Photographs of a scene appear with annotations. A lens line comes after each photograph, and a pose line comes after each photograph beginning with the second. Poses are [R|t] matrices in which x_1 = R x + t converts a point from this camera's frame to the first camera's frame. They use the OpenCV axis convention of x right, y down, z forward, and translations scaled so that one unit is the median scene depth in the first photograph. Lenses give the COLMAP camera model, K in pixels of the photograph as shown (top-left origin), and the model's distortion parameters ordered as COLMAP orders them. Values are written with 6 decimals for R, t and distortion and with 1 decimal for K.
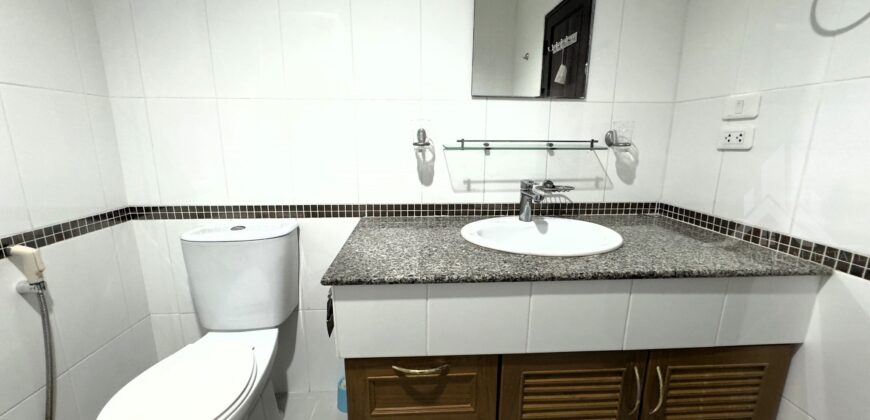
lens RADIAL K [[347.0, 0, 436.3], [0, 347.0, 209.3], [0, 0, 1]] dist [-0.001636, -0.000161]
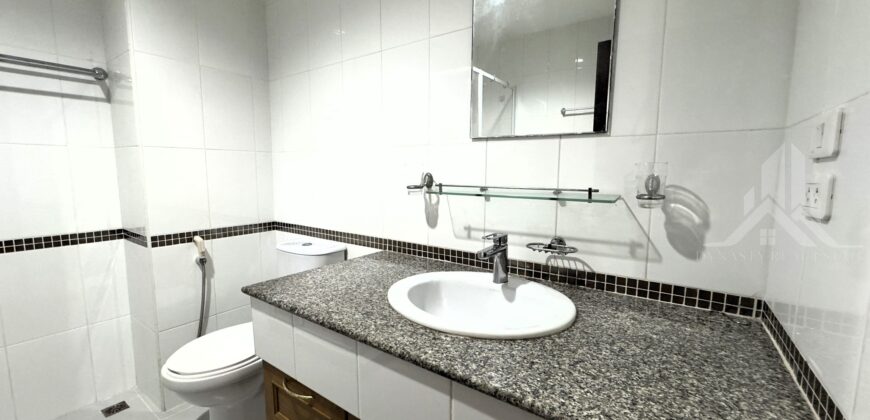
lens RADIAL K [[347.0, 0, 436.5], [0, 347.0, 212.1], [0, 0, 1]] dist [-0.001636, -0.000161]
pose [[0.776780, 0.074739, -0.625321, 0.612155], [-0.130434, 0.990496, -0.043641, -0.072139], [0.616117, 0.115463, 0.779146, 0.222944]]
